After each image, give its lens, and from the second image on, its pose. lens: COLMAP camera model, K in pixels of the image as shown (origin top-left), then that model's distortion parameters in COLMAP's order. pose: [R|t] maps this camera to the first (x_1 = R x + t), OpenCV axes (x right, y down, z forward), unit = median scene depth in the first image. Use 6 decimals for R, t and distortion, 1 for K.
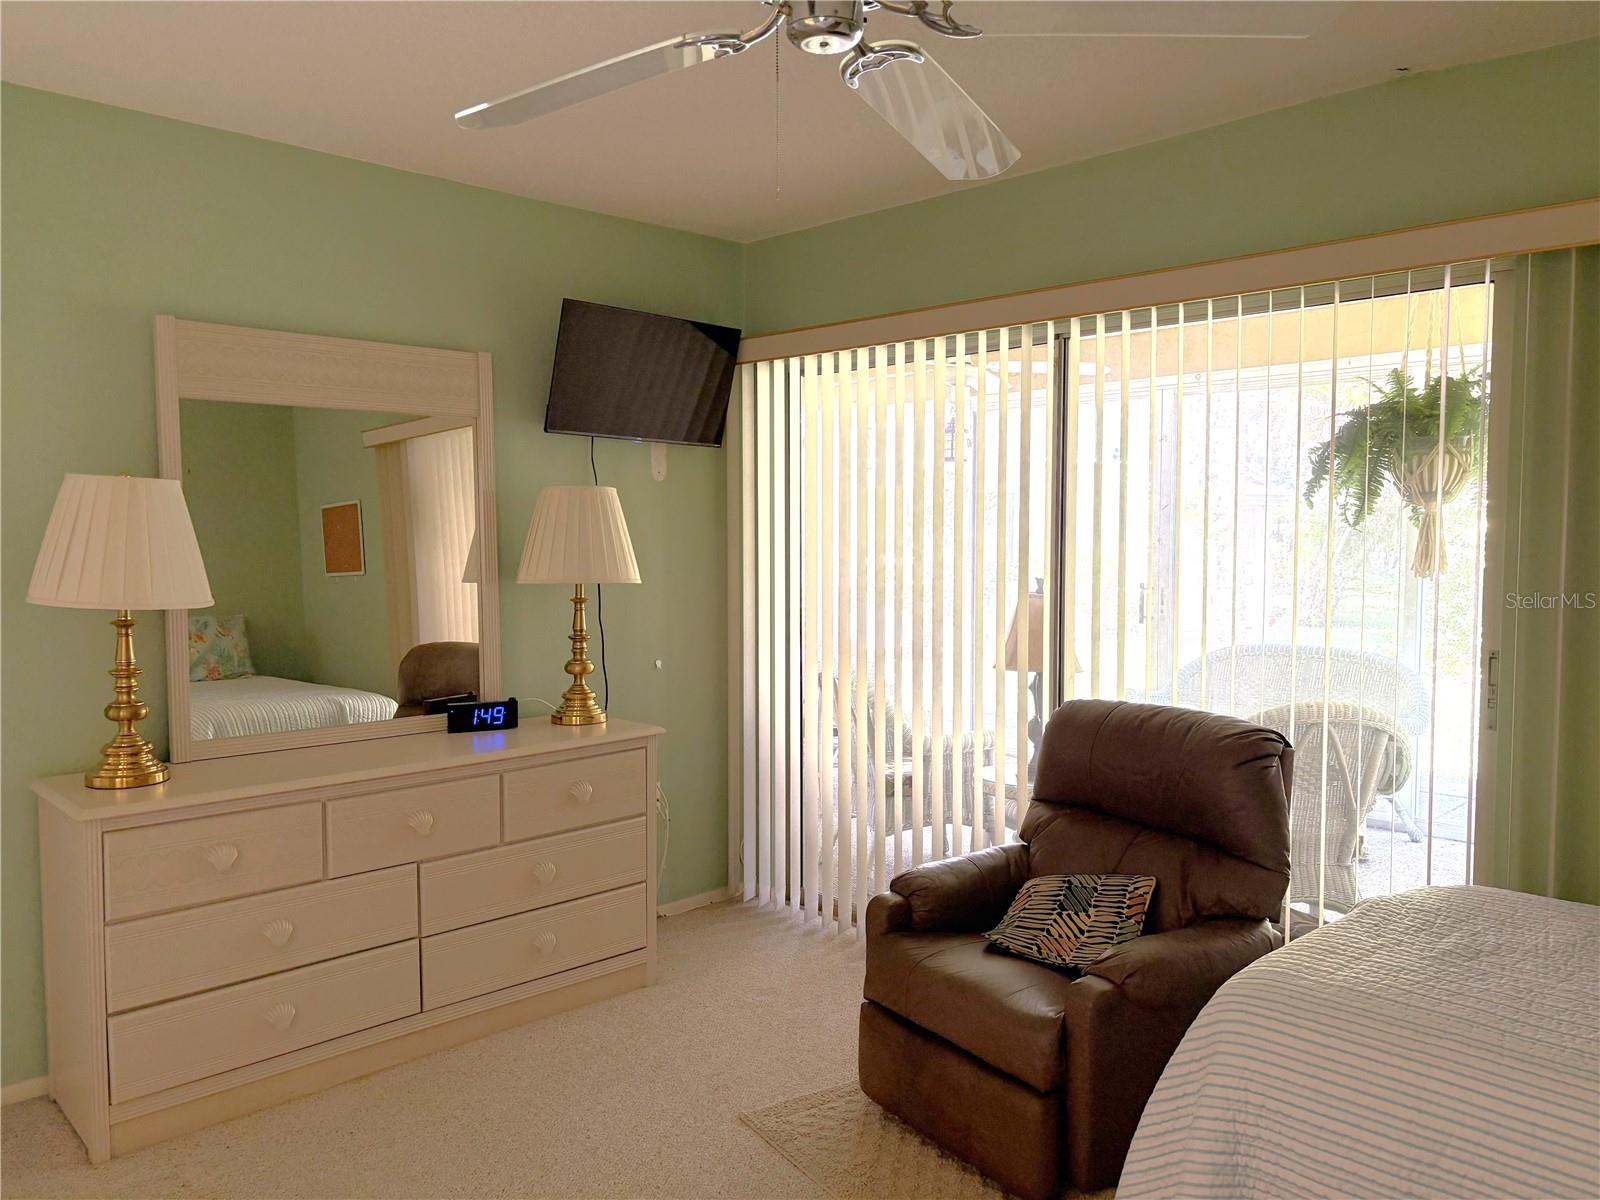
lens RADIAL K [[1213.4, 0, 797.6], [0, 1213.4, 610.5], [0, 0, 1]] dist [0.032827, -0.008587]
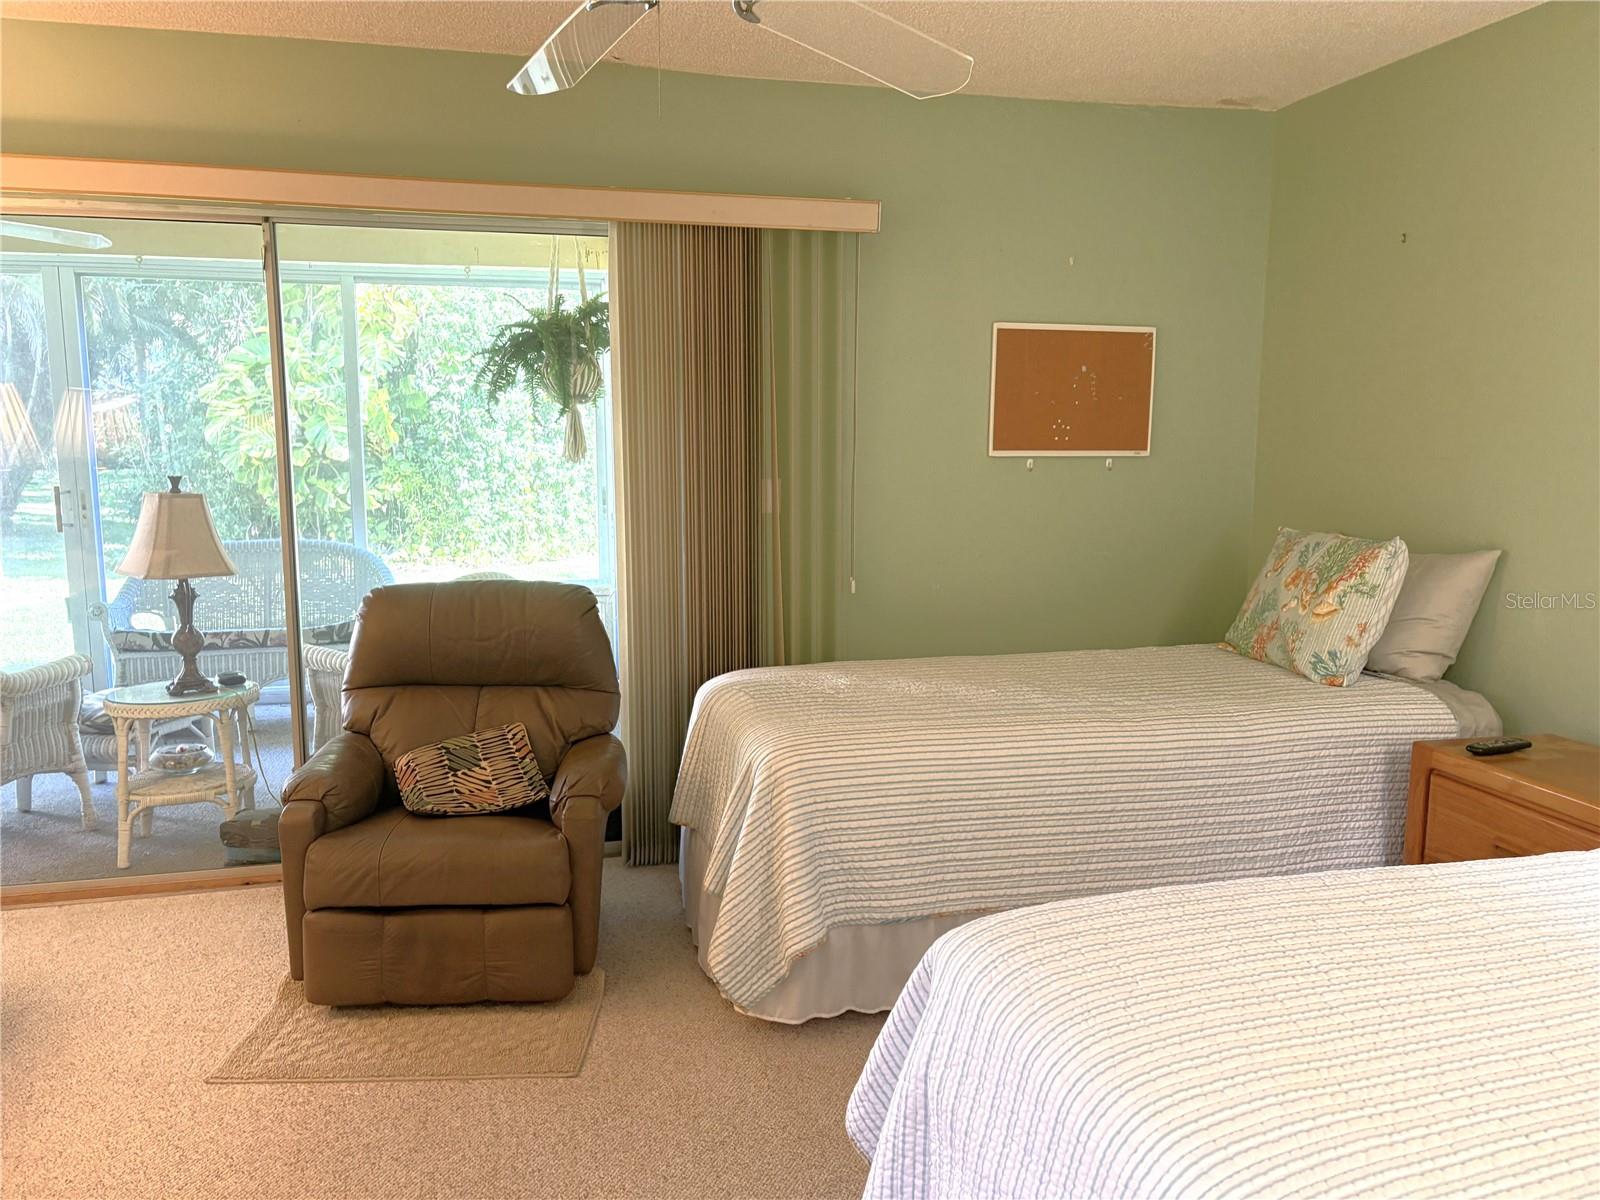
lens RADIAL K [[1213.4, 0, 797.6], [0, 1213.4, 610.5], [0, 0, 1]] dist [0.032827, -0.008587]
pose [[0.511494, -0.131713, 0.849132, -0.553479], [0.061940, 0.991263, 0.116449, -0.009241], [-0.857051, -0.006968, 0.515184, 0.164805]]
